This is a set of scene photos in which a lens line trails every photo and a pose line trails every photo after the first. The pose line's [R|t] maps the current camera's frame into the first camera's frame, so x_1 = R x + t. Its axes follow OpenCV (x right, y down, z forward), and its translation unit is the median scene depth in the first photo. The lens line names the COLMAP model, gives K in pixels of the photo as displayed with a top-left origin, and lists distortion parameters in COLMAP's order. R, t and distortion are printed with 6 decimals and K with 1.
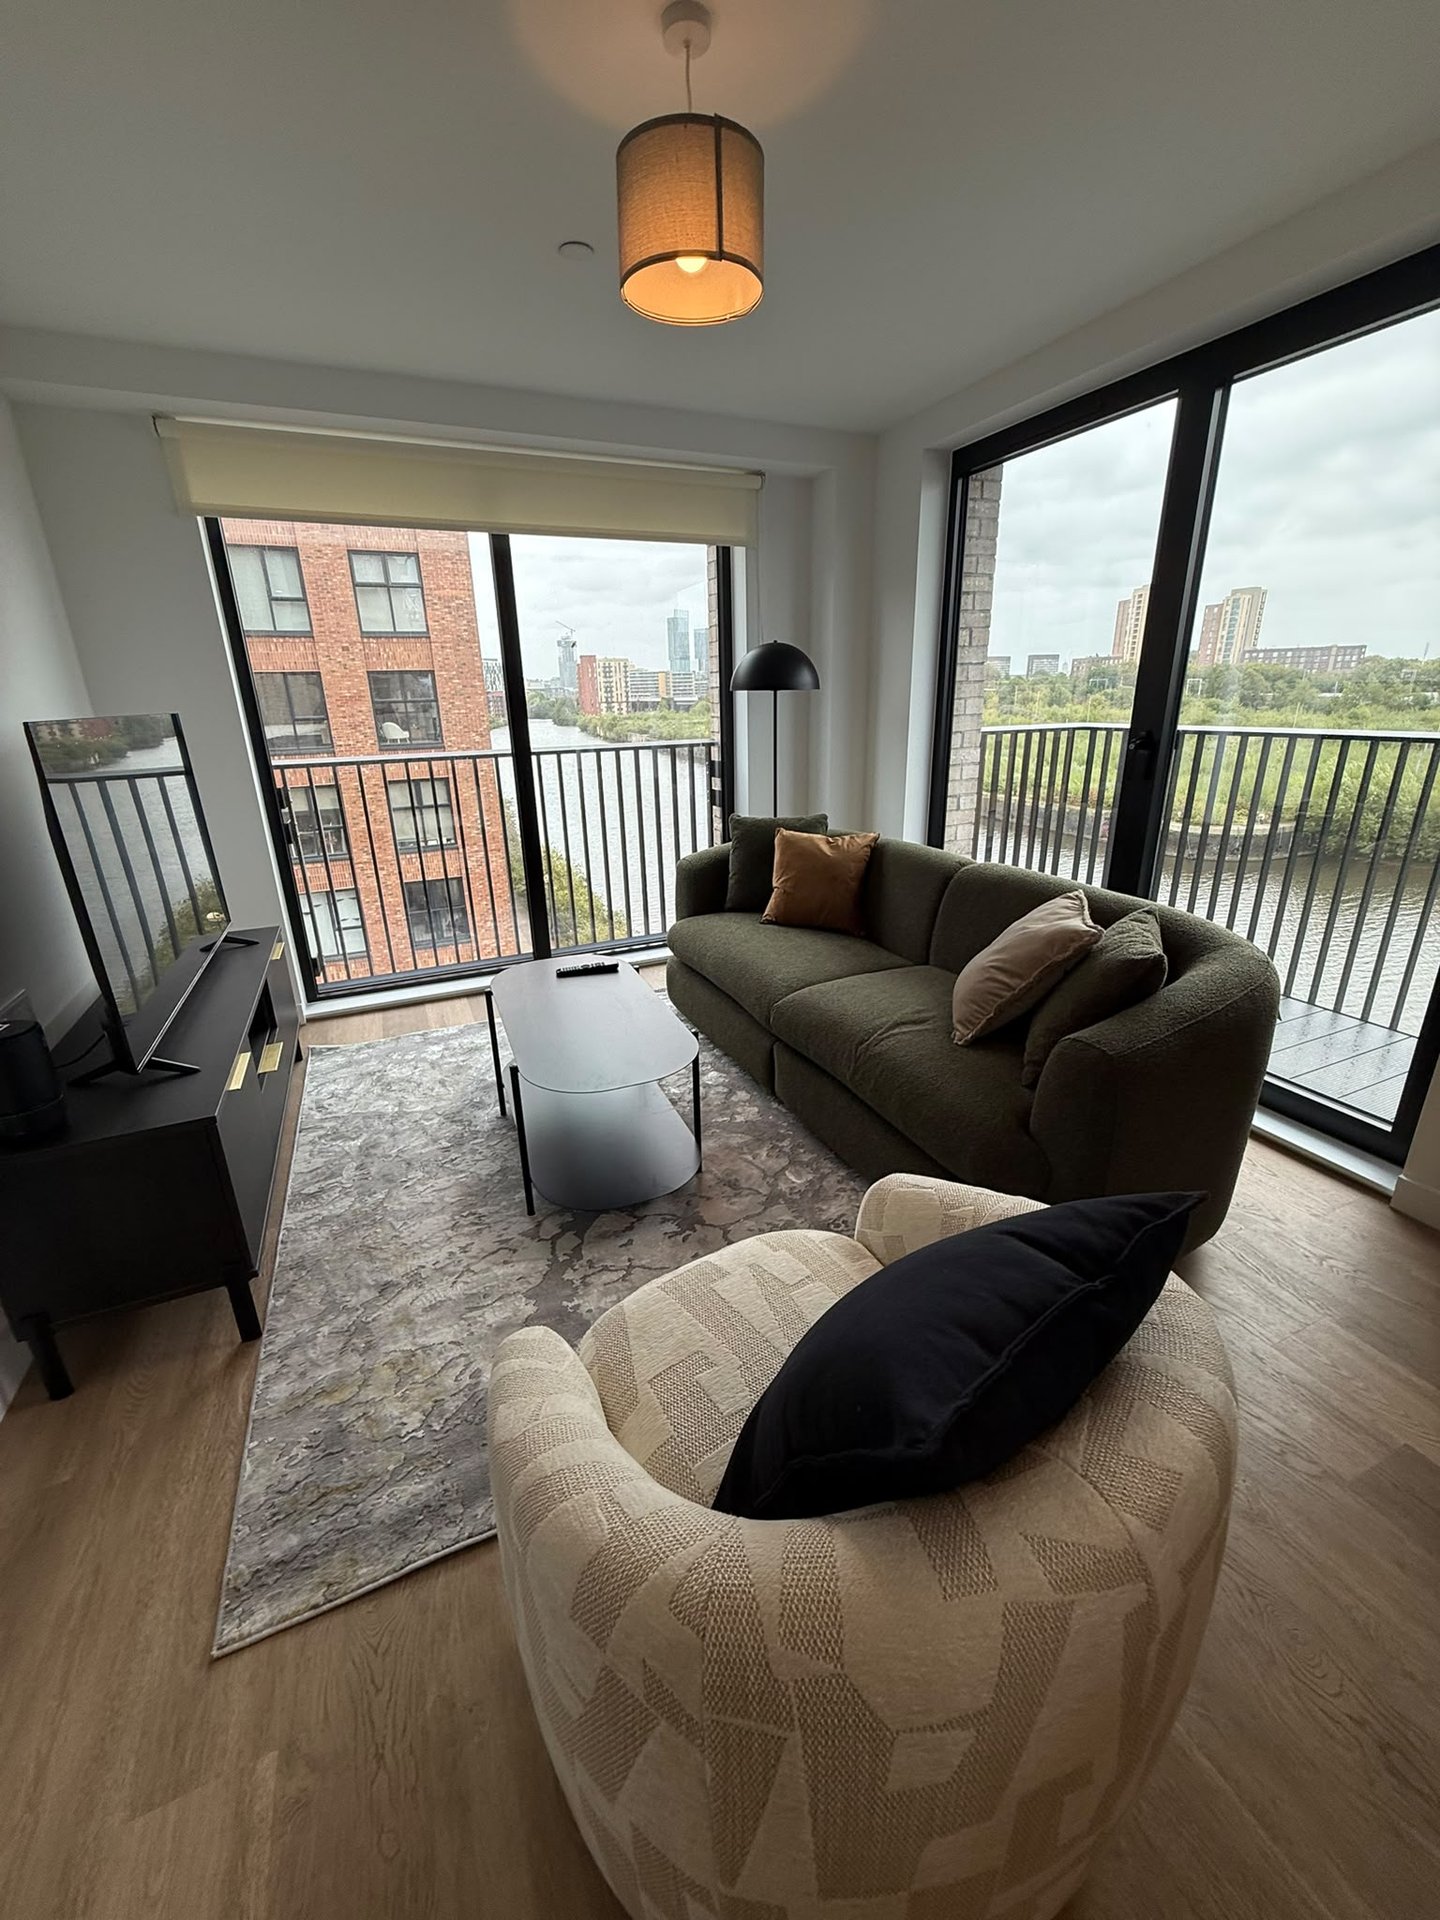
lens RADIAL K [[761.3, 0, 725.5], [0, 761.3, 947.0], [0, 0, 1]] dist [-0.001622, 0.001523]
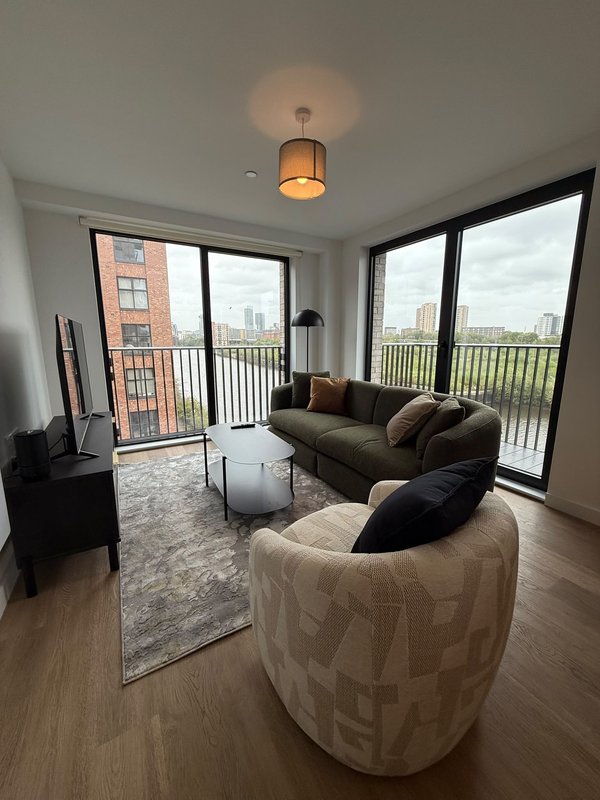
lens RADIAL K [[317.2, 0, 301.9], [0, 317.2, 394.3], [0, 0, 1]] dist [-0.001622, 0.001523]
pose [[0.994040, 0.005548, 0.108872, -0.131142], [0.010612, 0.989036, -0.147296, 0.106059], [-0.108495, 0.147574, 0.983082, -0.096804]]
